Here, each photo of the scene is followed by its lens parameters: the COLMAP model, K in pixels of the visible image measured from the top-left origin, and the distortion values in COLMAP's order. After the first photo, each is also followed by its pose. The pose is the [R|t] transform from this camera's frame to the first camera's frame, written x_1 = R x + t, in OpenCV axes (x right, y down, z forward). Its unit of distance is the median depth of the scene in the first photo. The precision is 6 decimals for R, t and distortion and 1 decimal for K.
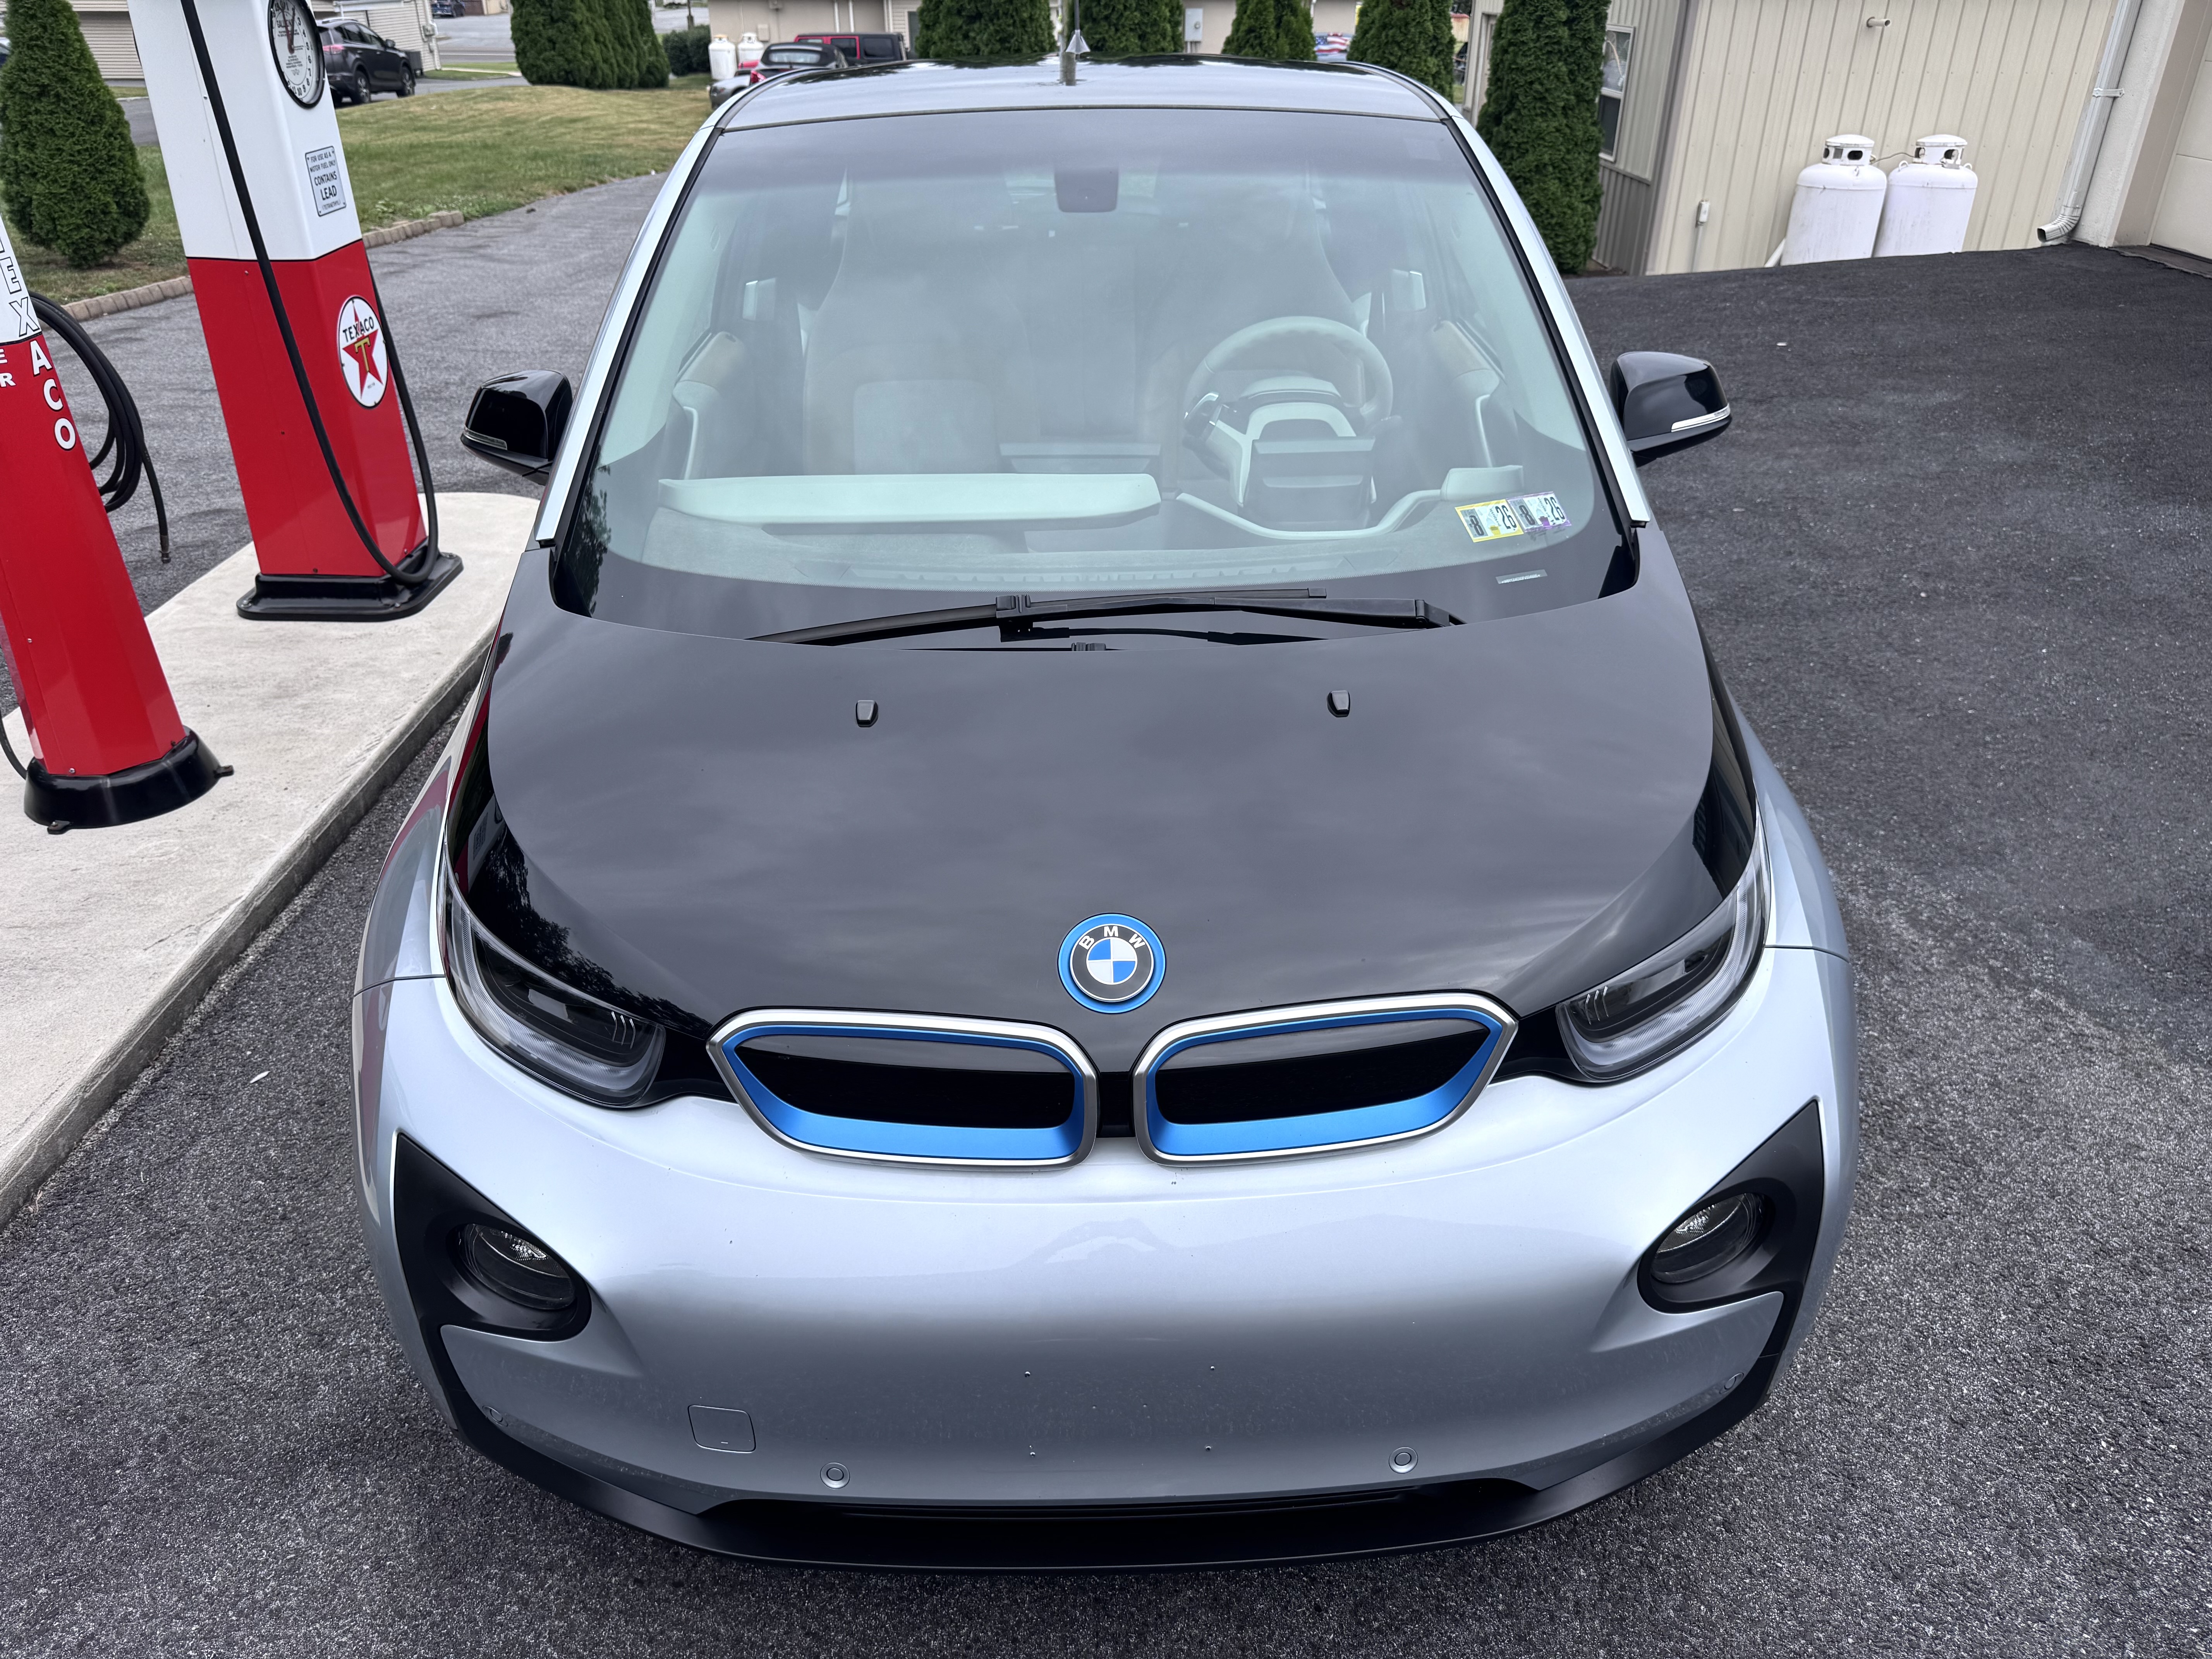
lens RADIAL K [[1548.7, 0, 1117.6], [0, 1548.7, 831.4], [0, 0, 1]] dist [0.000481, -0.007568]
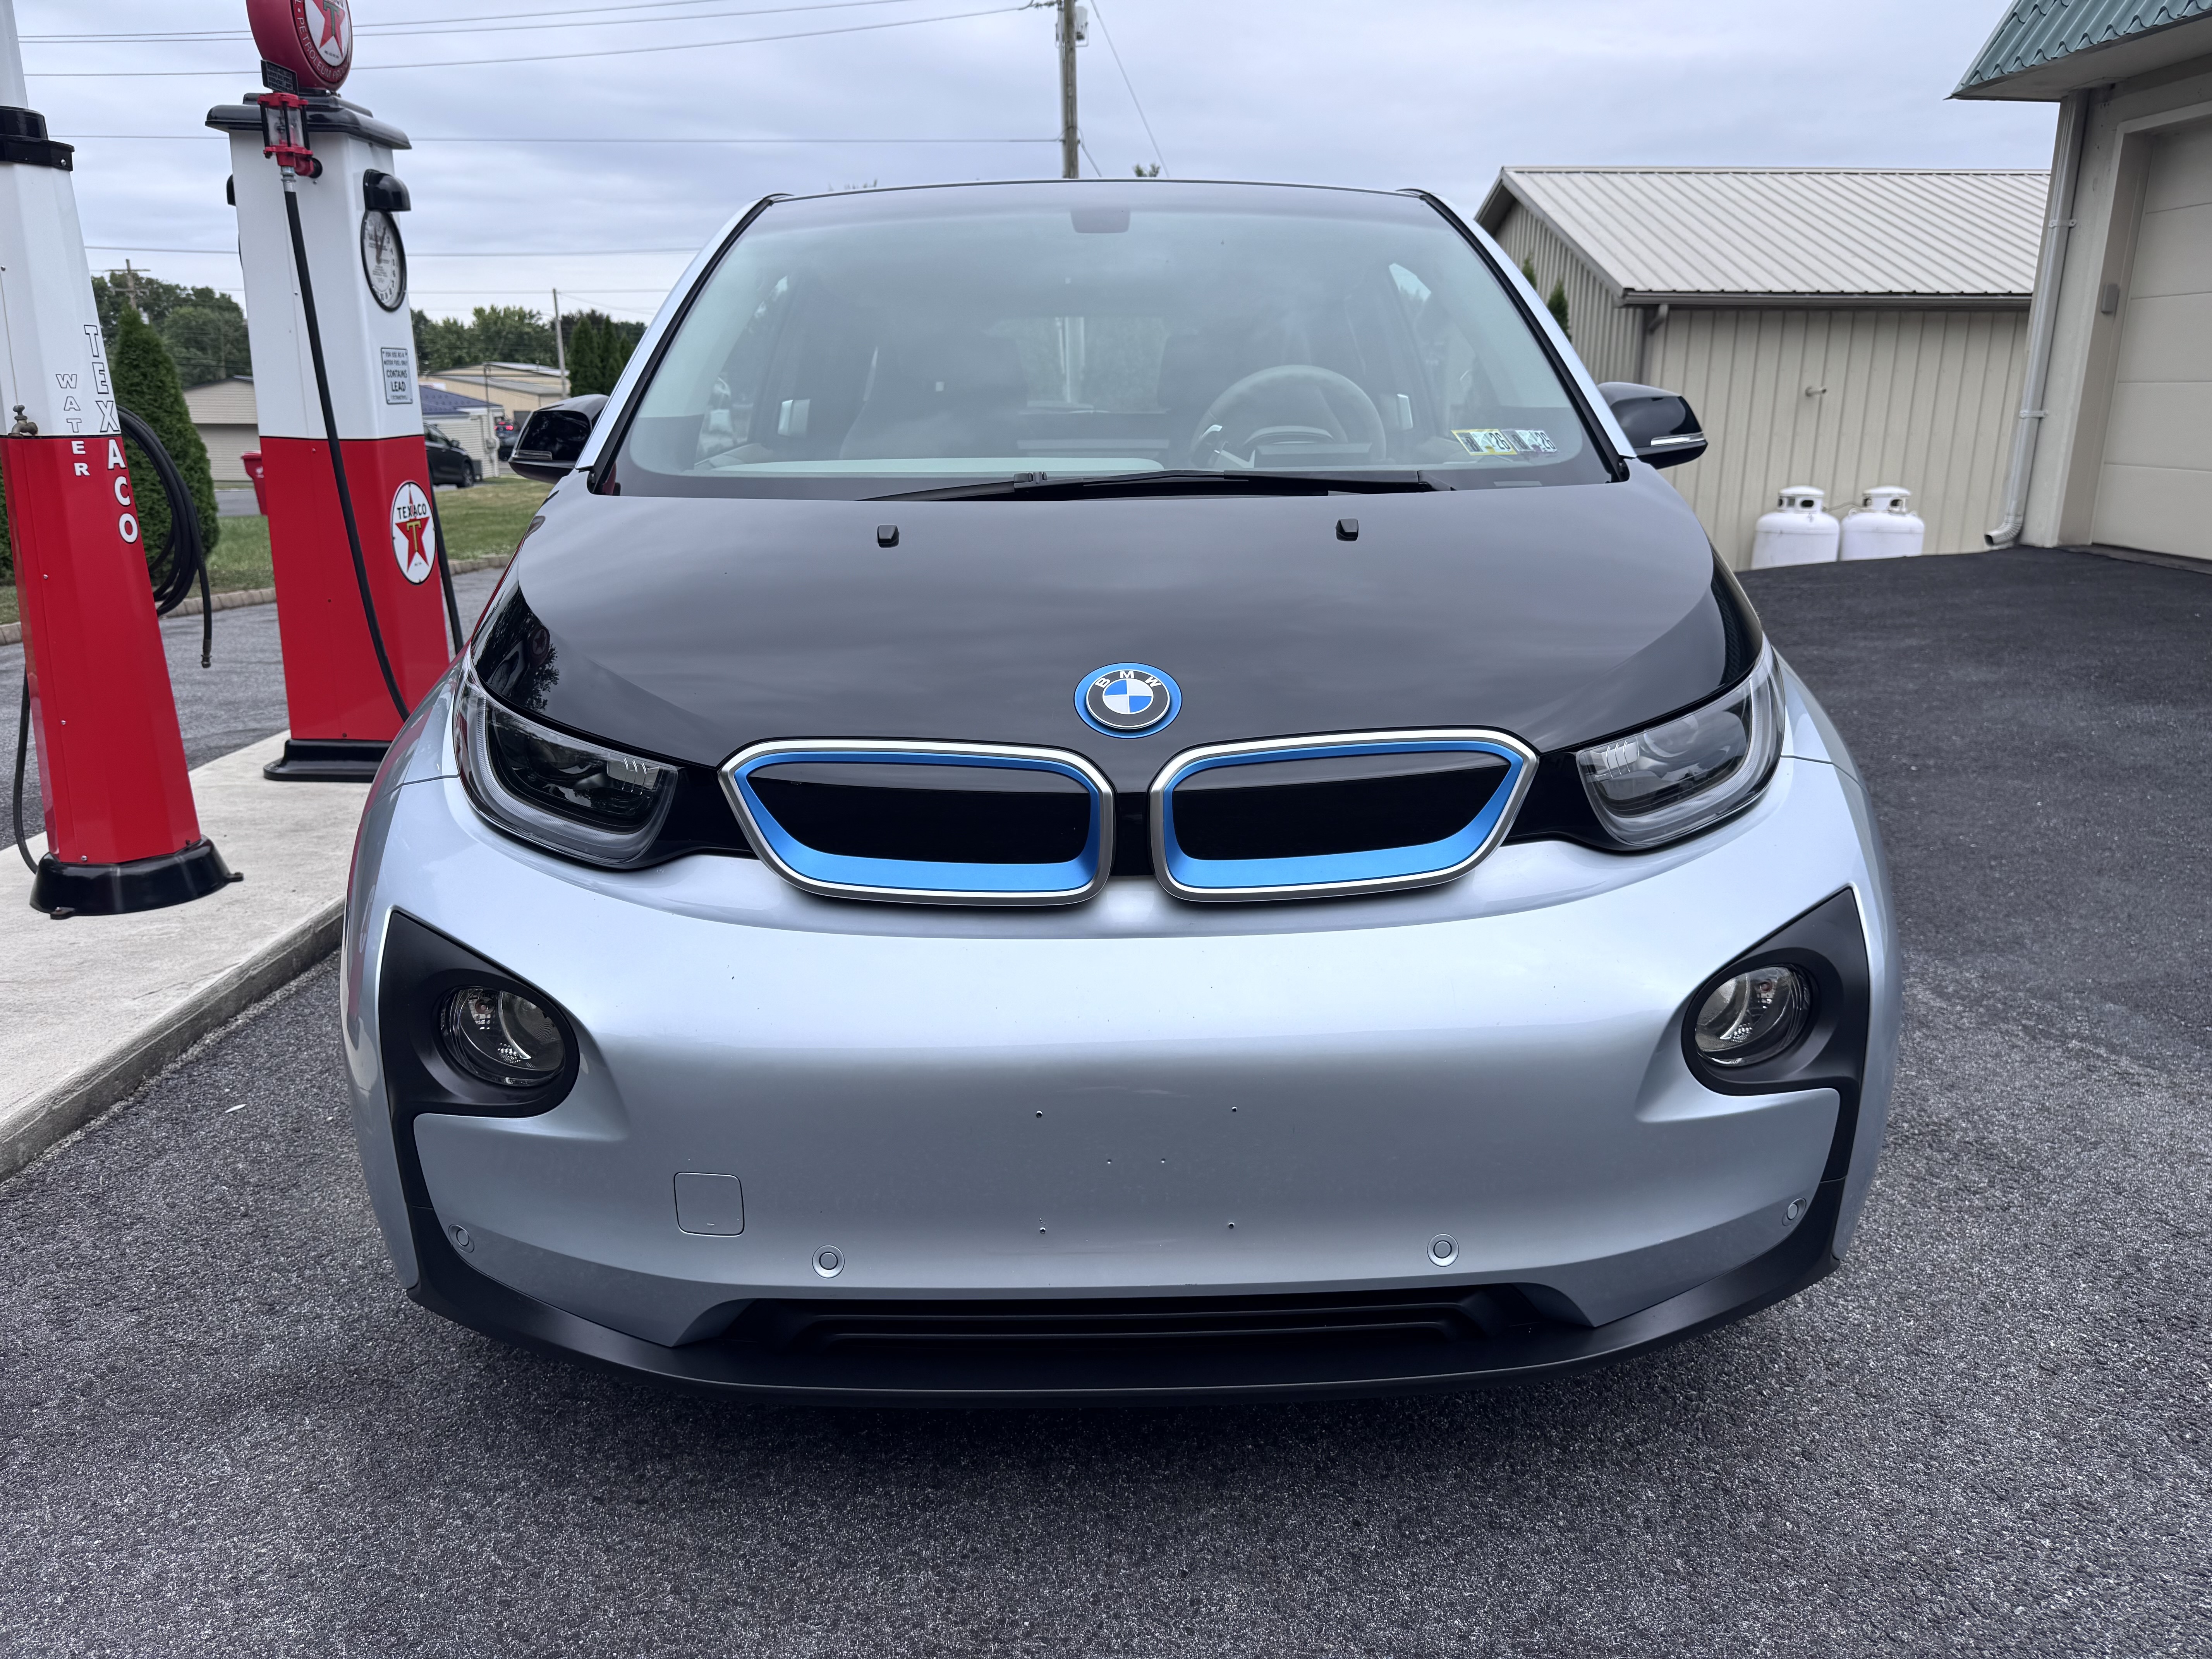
lens RADIAL K [[1548.7, 0, 1117.6], [0, 1548.7, 831.4], [0, 0, 1]] dist [0.000481, -0.007568]
pose [[0.999998, 0.000097, -0.002122, -0.005131], [-0.000586, 0.972770, -0.231773, 0.246150], [0.002042, 0.231774, 0.972768, 0.029865]]
